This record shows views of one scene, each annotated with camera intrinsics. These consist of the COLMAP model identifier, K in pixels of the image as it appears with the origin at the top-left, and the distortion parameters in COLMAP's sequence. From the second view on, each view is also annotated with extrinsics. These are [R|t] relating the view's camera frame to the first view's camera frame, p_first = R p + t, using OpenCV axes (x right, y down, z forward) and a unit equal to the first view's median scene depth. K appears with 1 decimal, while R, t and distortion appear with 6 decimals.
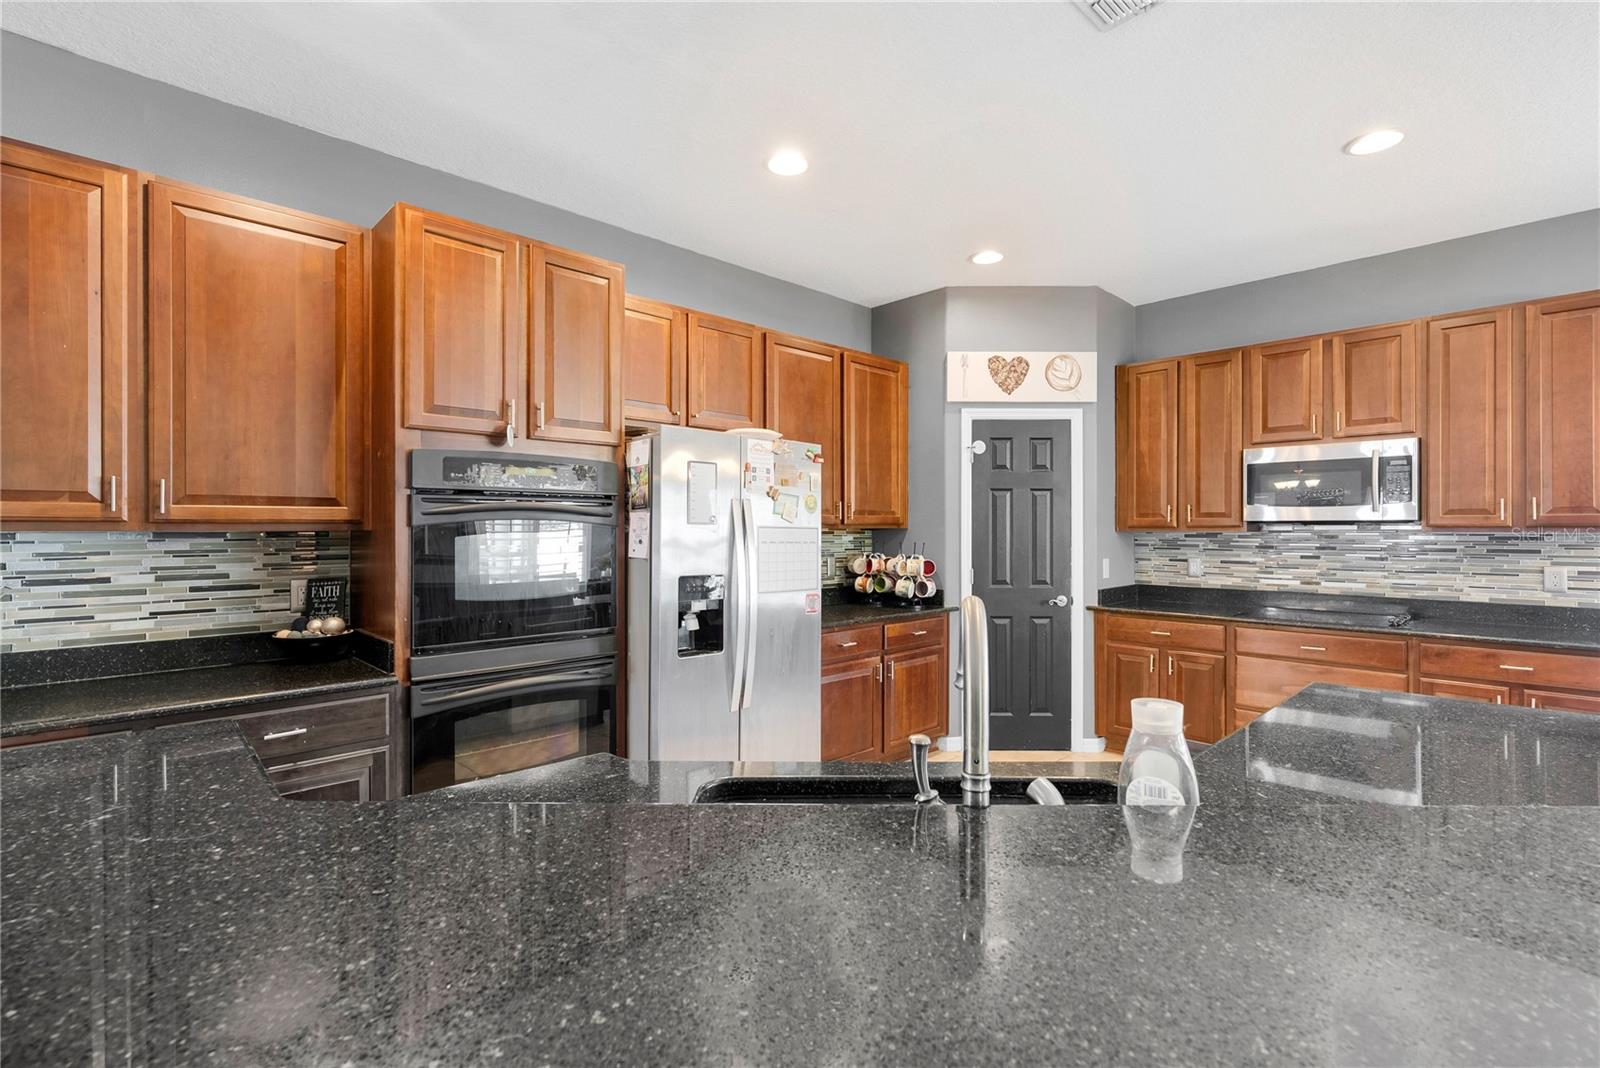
lens RADIAL K [[725.9, 0, 801.6], [0, 725.9, 530.9], [0, 0, 1]] dist [-0.003094, 0.001747]
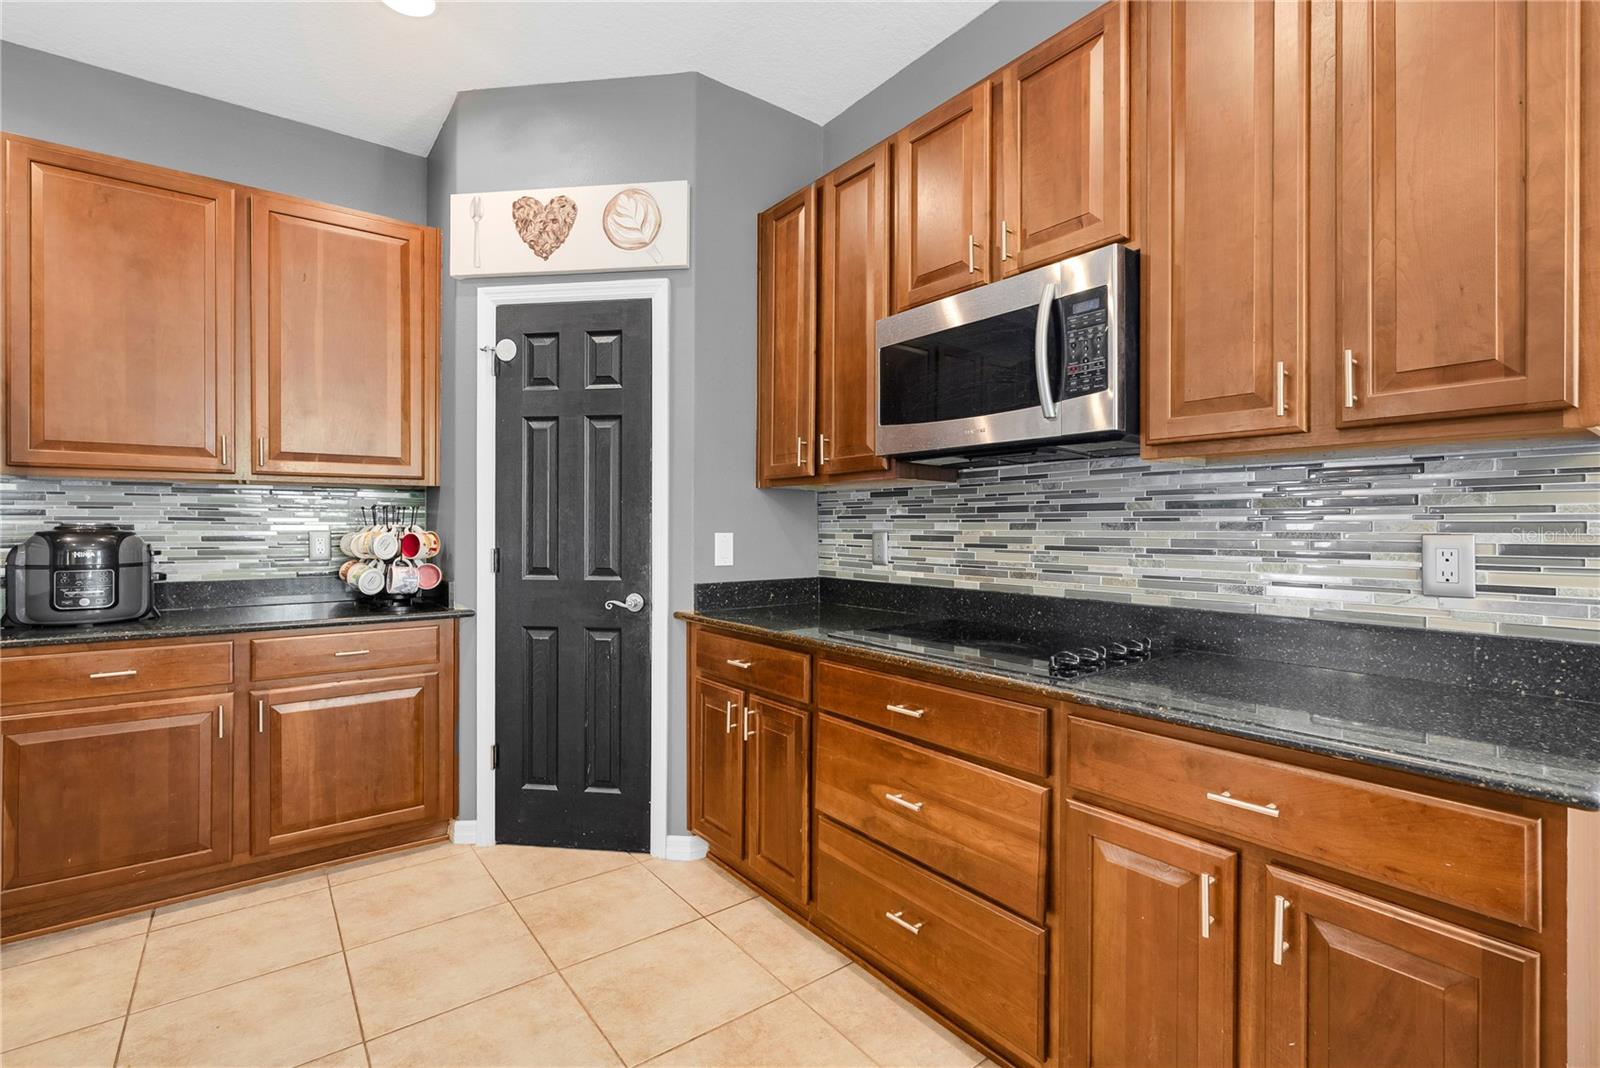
lens RADIAL K [[725.9, 0, 789.8], [0, 725.9, 526.5], [0, 0, 1]] dist [-0.003094, 0.001747]
pose [[0.992346, -0.000184, -0.123487, 0.652967], [-0.000186, 0.999996, -0.002986, 0.041659], [0.123487, 0.002987, 0.992342, 0.495614]]
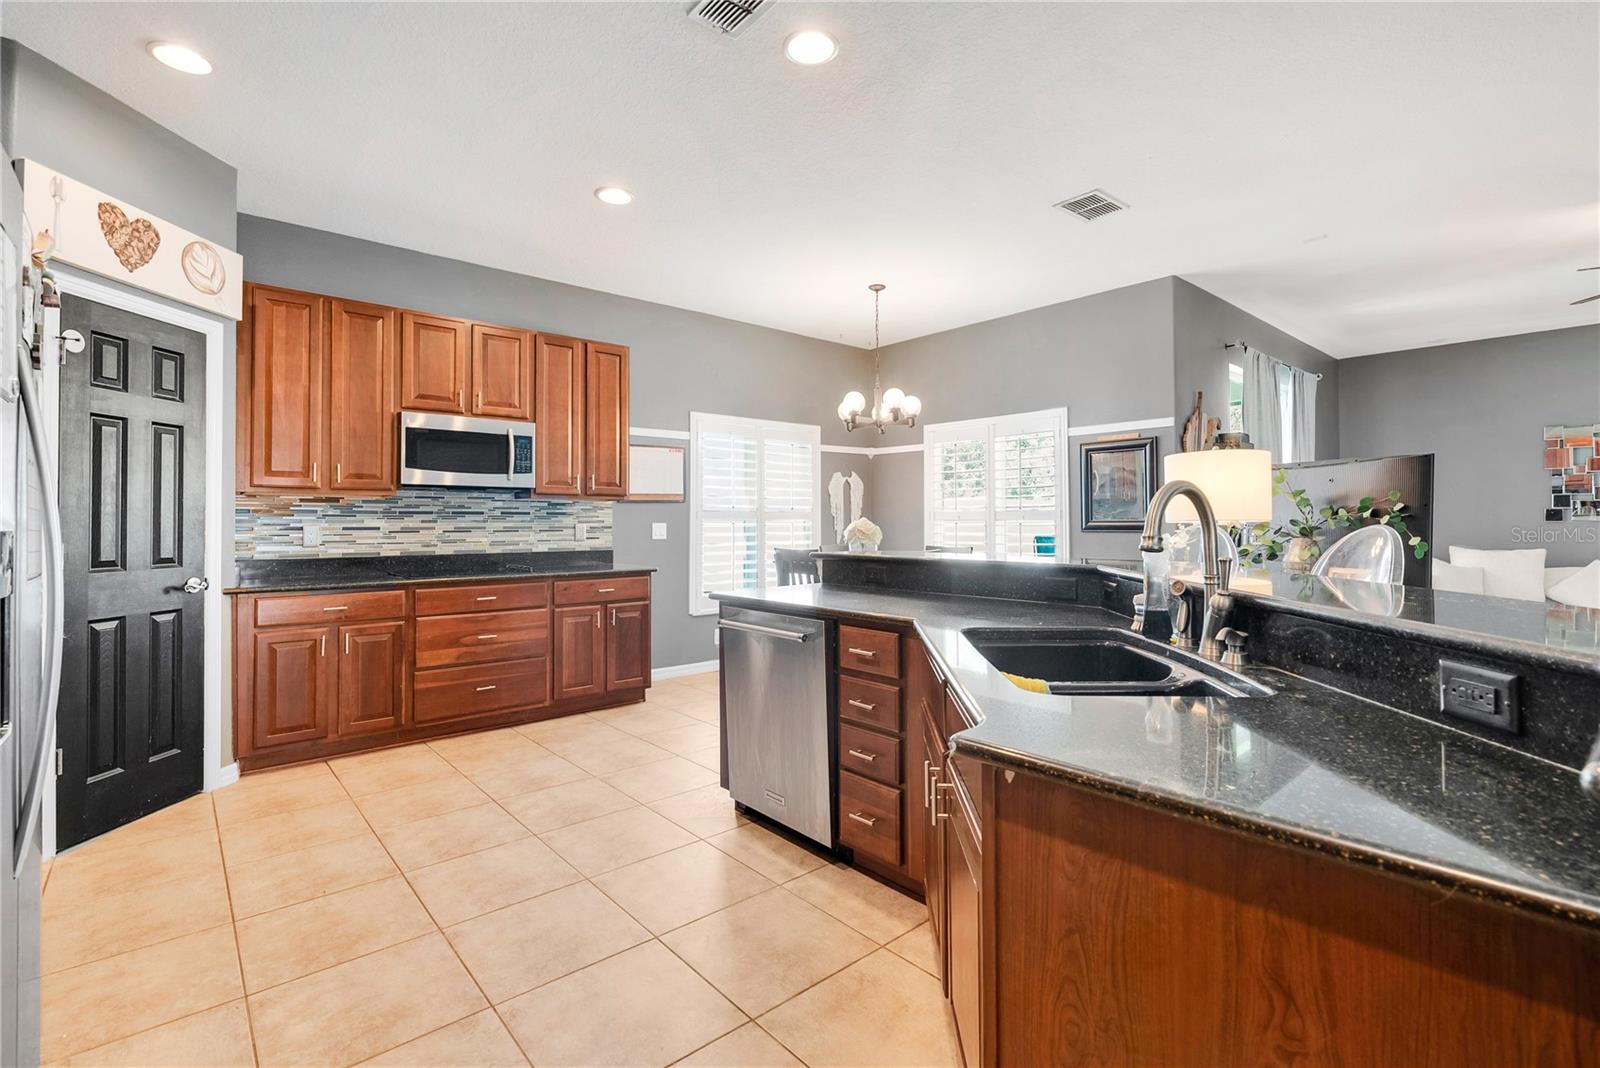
lens RADIAL K [[725.9, 0, 789.9], [0, 725.9, 510.9], [0, 0, 1]] dist [-0.003094, 0.001747]
pose [[0.063119, 0.014579, 0.997900, -0.368409], [0.003835, 0.999882, -0.014851, 0.042461], [-0.997999, 0.004765, 0.063056, 0.435521]]
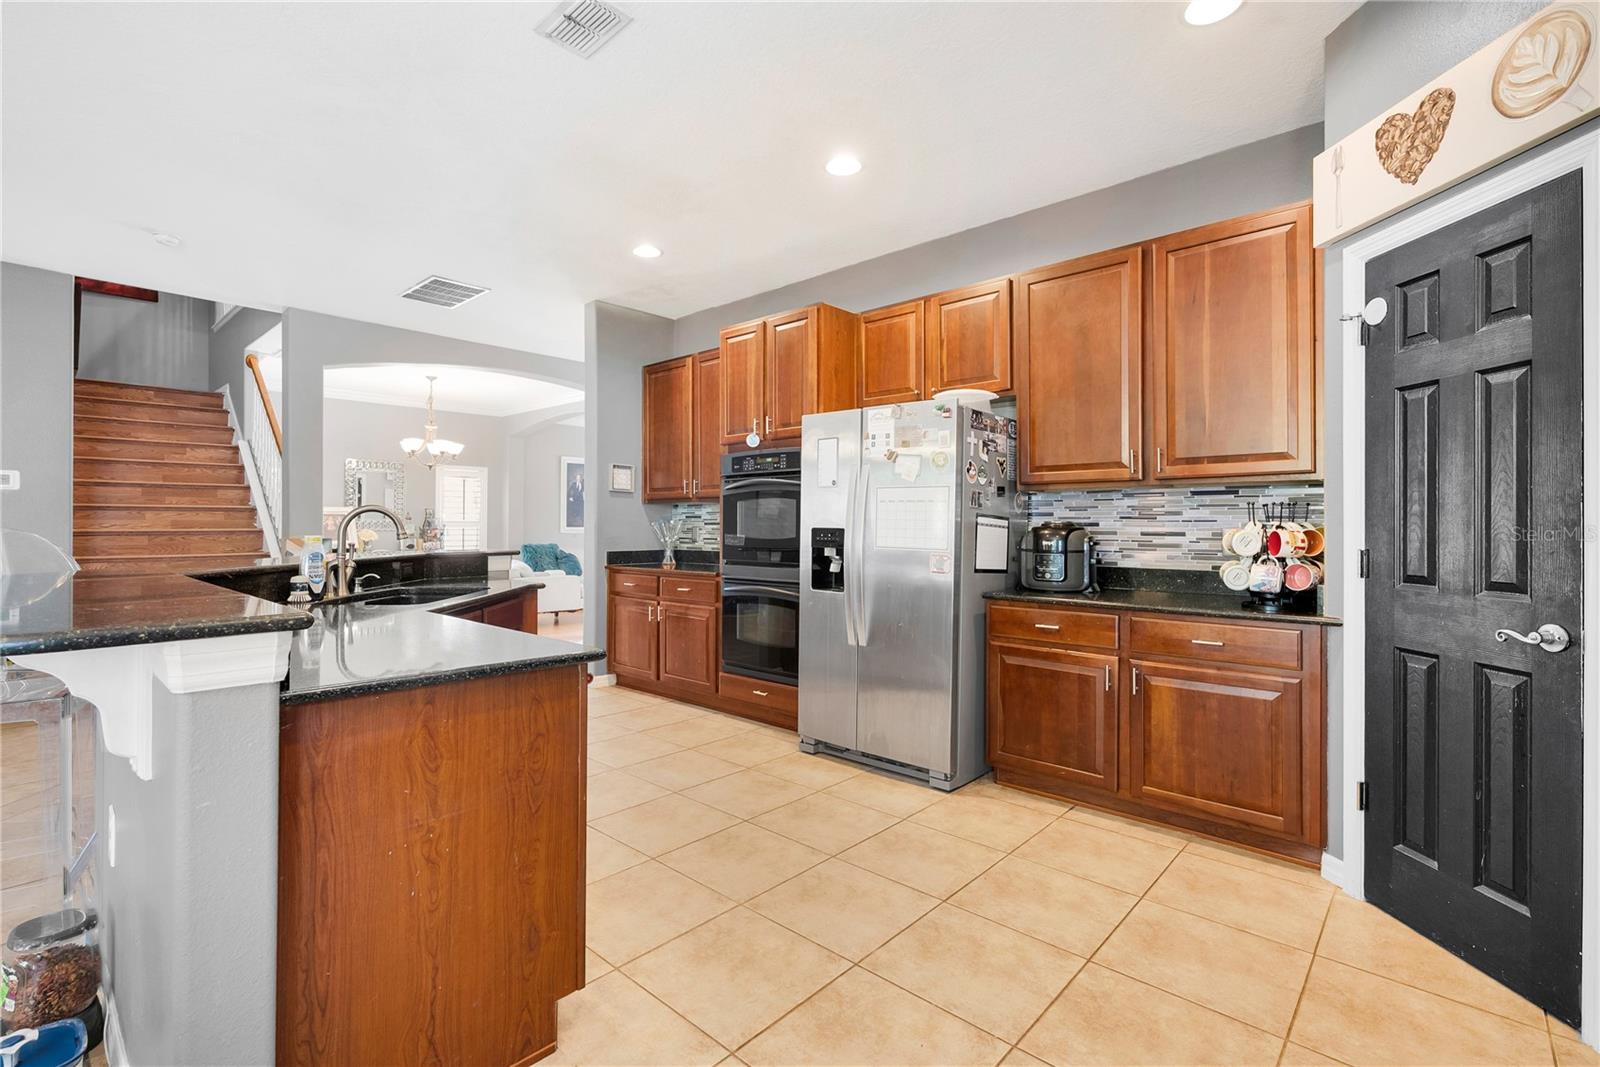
lens RADIAL K [[725.9, 0, 792.9], [0, 725.9, 521.6], [0, 0, 1]] dist [-0.003094, 0.001747]
pose [[0.059928, -0.003250, -0.998197, 0.851616], [-0.002676, 0.999991, -0.003417, 0.041148], [0.998199, 0.002876, 0.059919, 0.659258]]
